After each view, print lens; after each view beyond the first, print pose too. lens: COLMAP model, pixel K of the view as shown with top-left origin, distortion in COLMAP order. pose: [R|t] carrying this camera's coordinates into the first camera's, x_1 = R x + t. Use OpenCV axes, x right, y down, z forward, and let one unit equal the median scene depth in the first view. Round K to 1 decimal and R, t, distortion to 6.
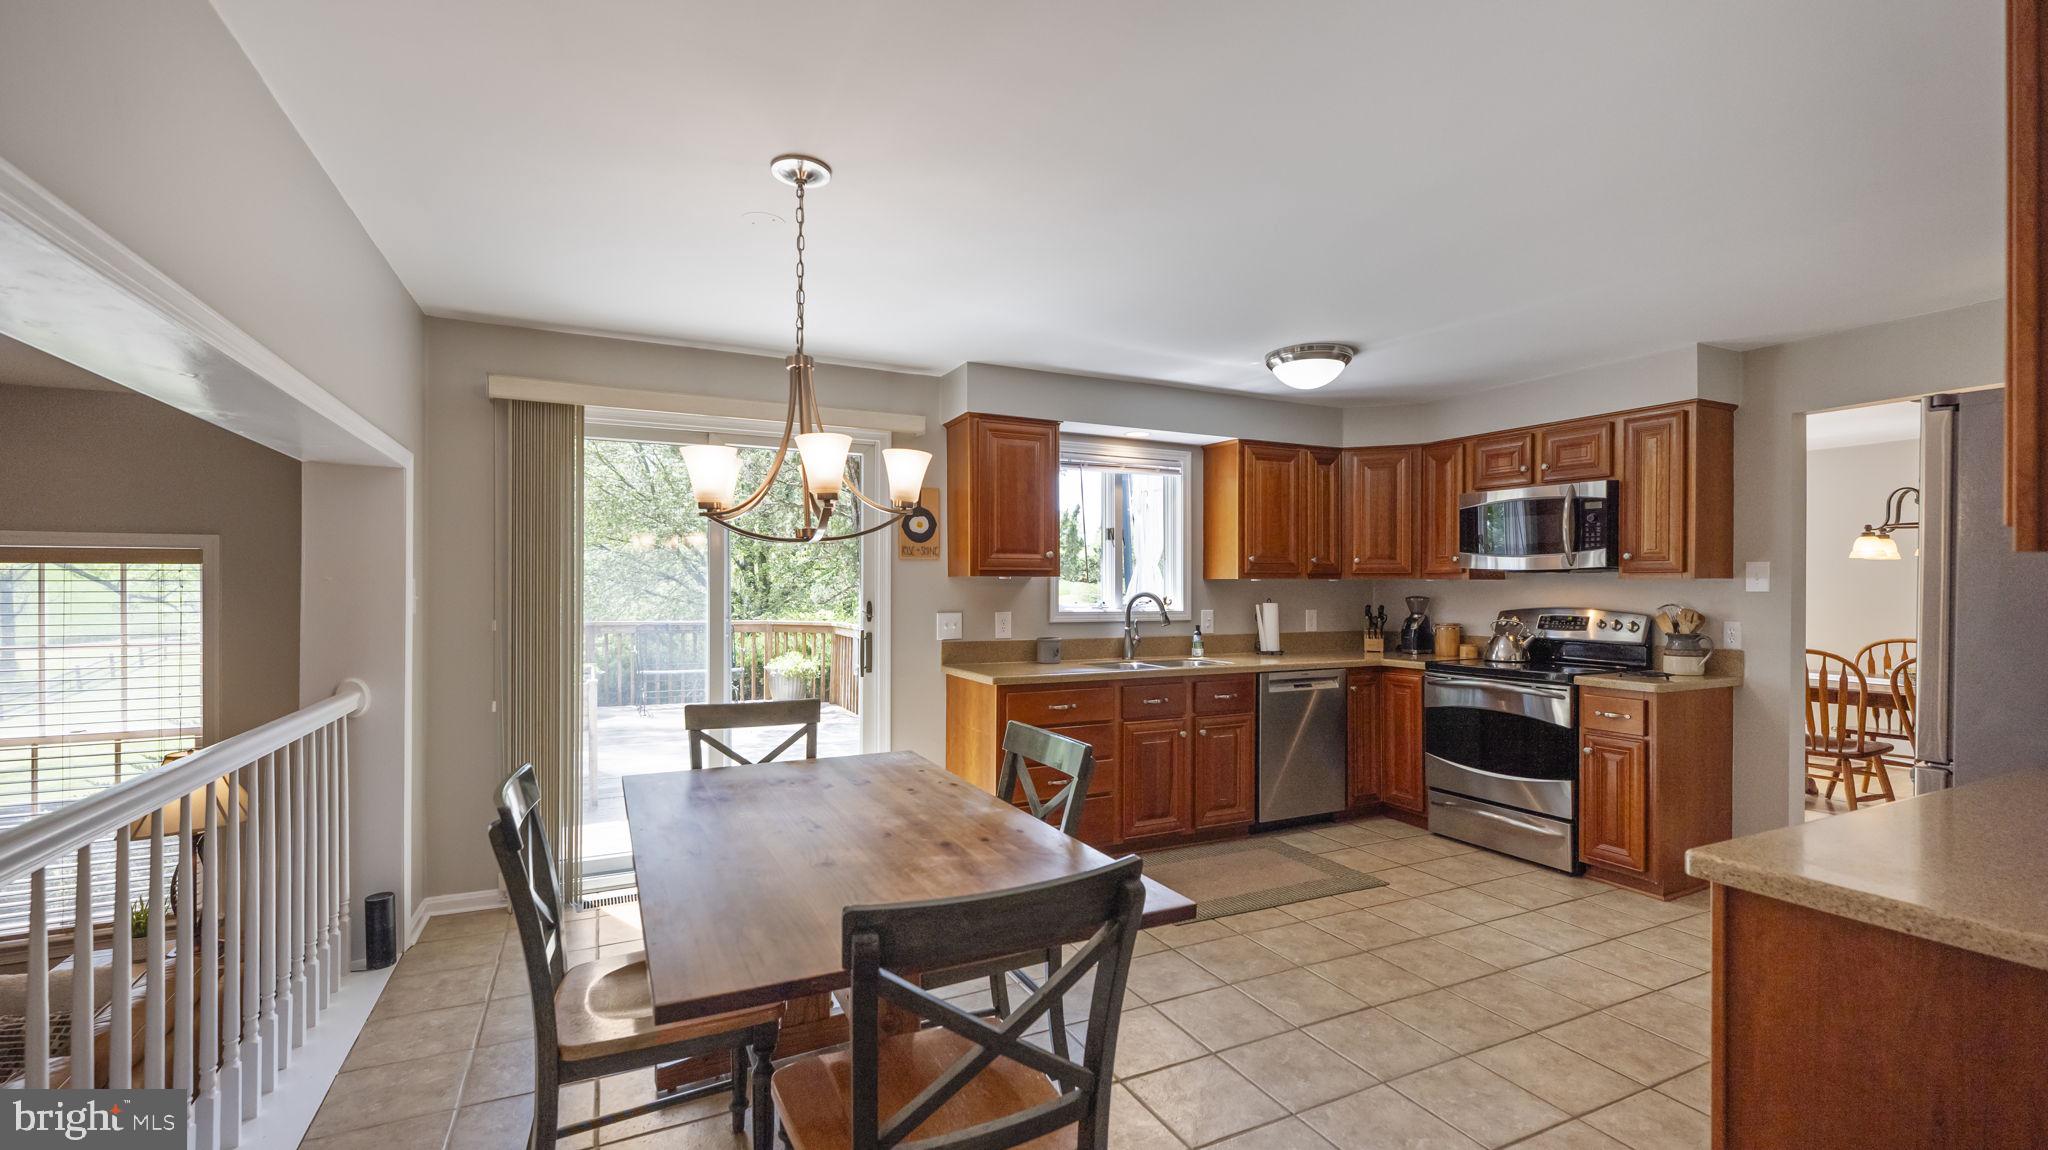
lens RADIAL K [[863.6, 0, 1015.8], [0, 863.6, 584.6], [0, 0, 1]] dist [-0.004067, -0.000381]
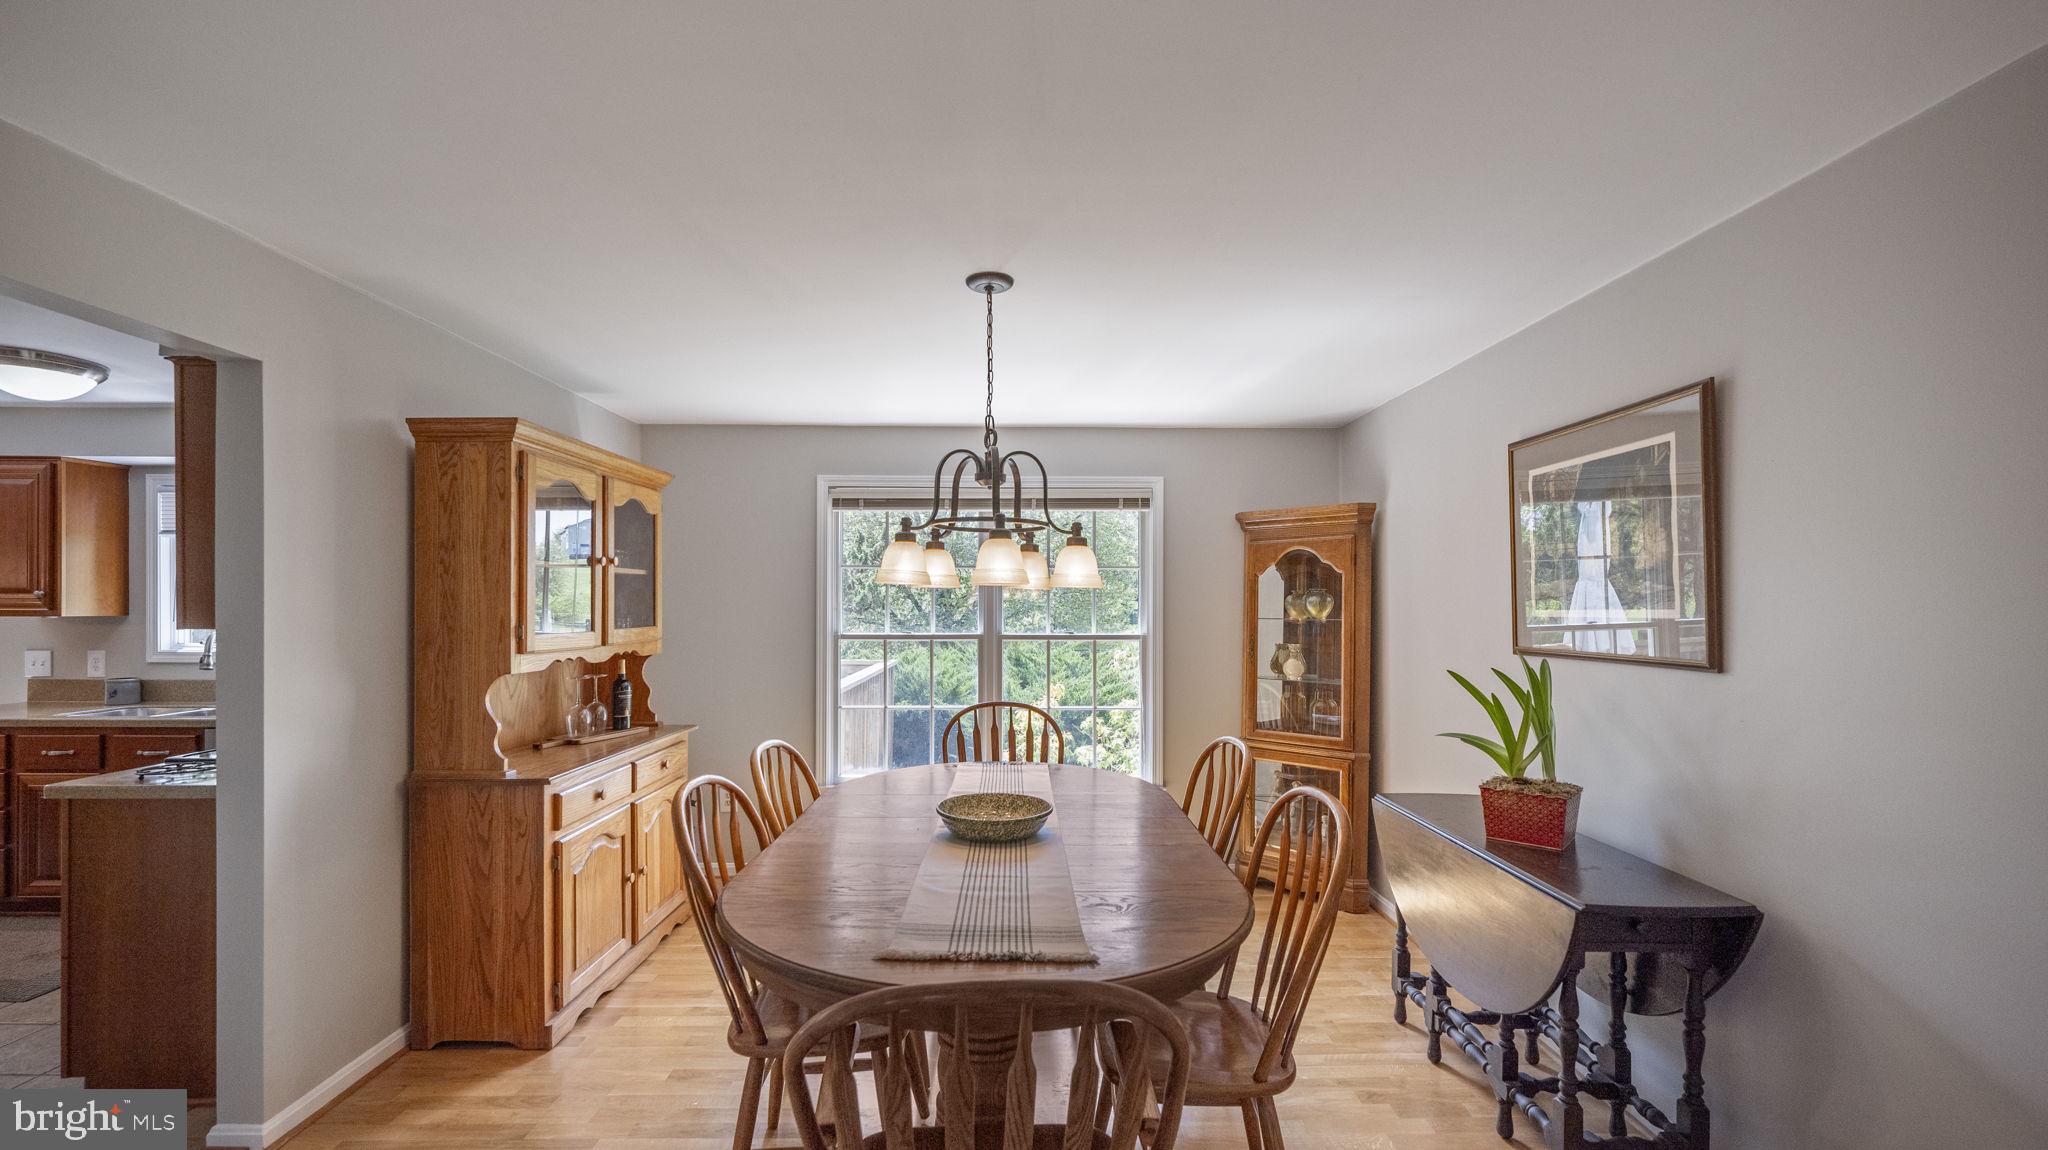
lens RADIAL K [[850.4, 0, 1024.1], [0, 850.4, 606.6], [0, 0, 1]] dist [0.001019, 0.000687]
pose [[0.906795, -0.001793, -0.421567, 1.401466], [0.000985, 0.999997, -0.002134, -0.016604], [0.421570, 0.001520, 0.906795, 0.575646]]
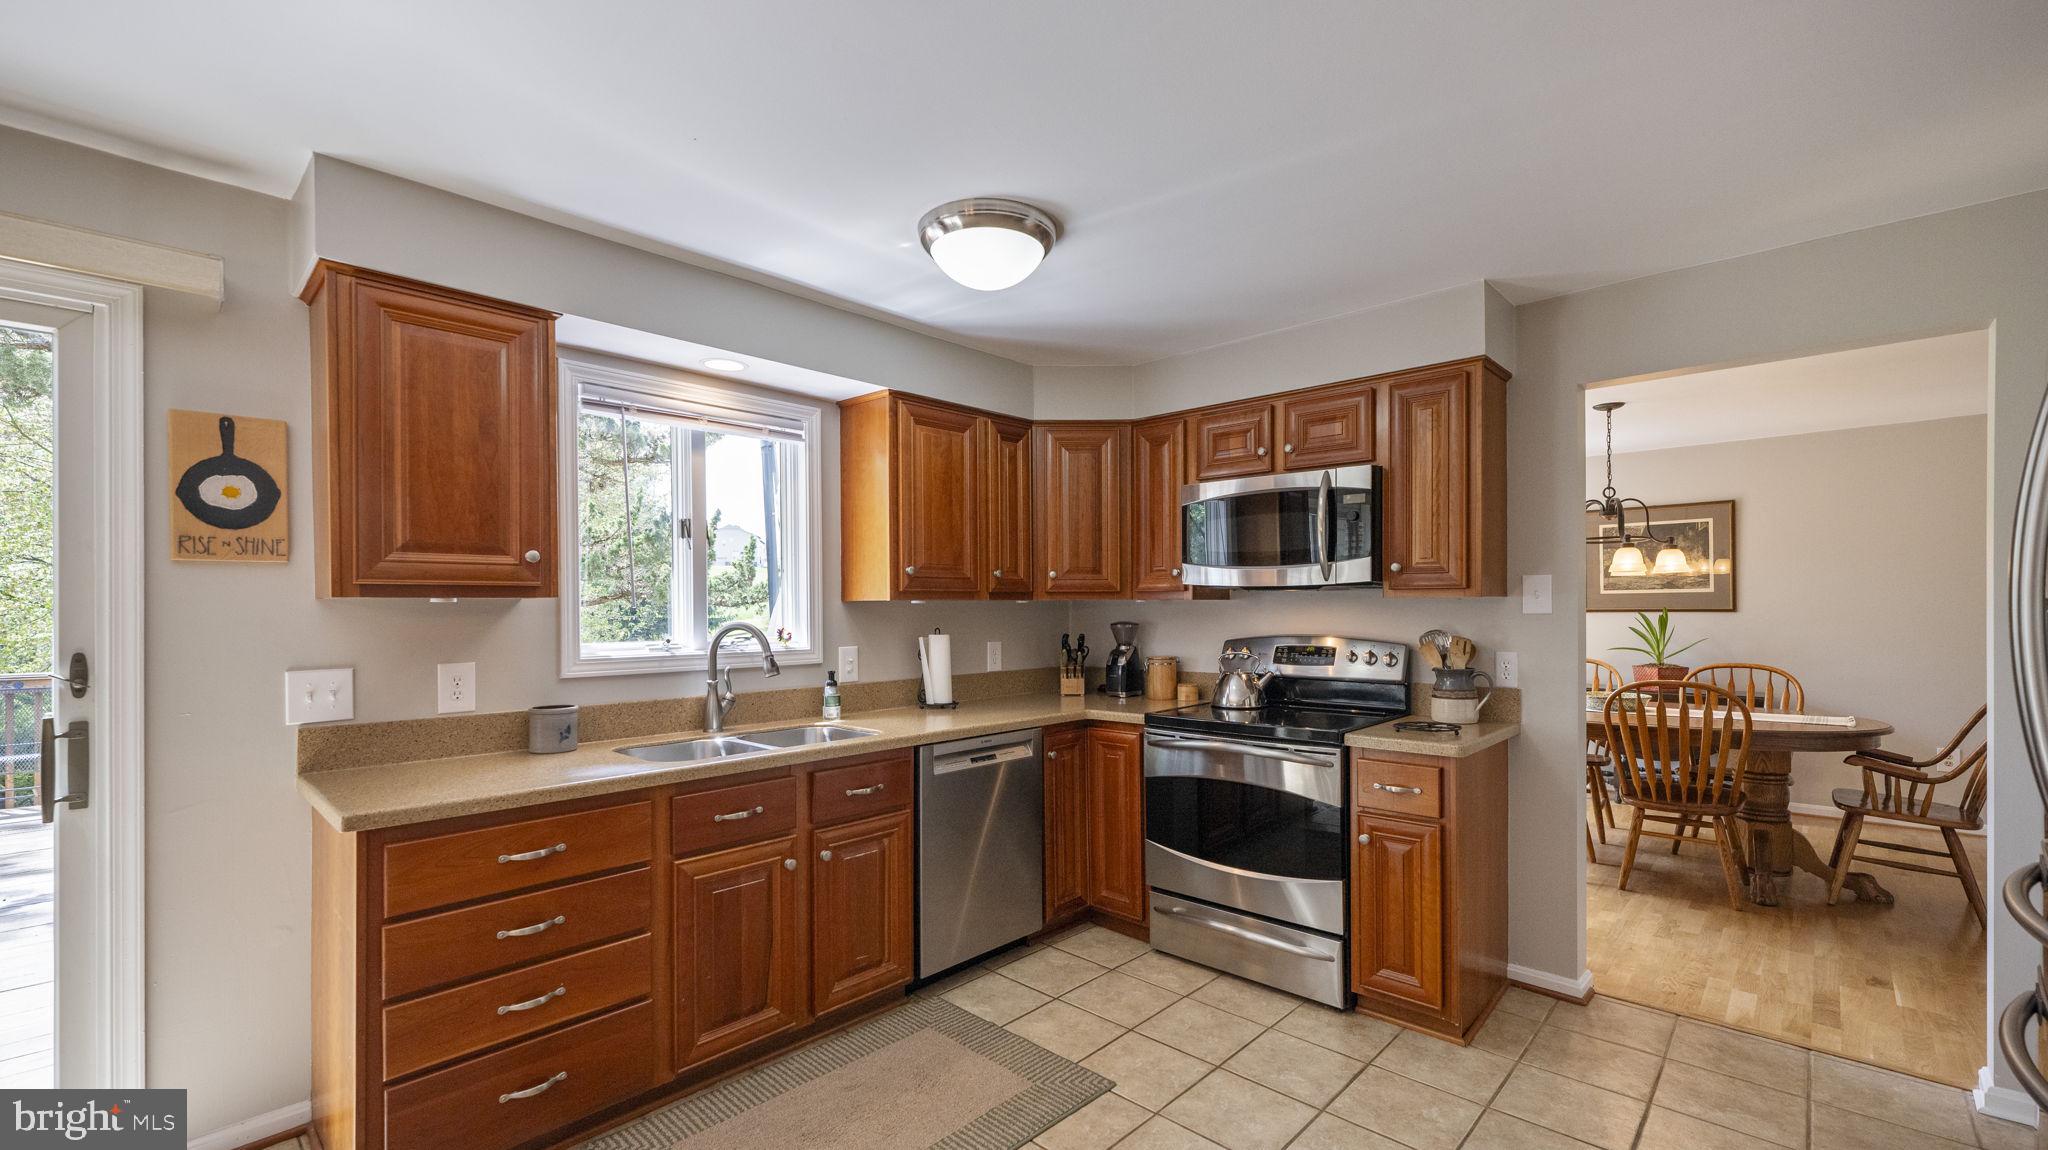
lens RADIAL K [[850.4, 0, 1024.1], [0, 850.4, 606.6], [0, 0, 1]] dist [0.001019, 0.000687]
pose [[0.933909, -0.007572, 0.357431, 0.130814], [0.007496, 0.999971, 0.001599, -0.002251], [-0.357433, 0.001186, 0.933938, 0.383241]]
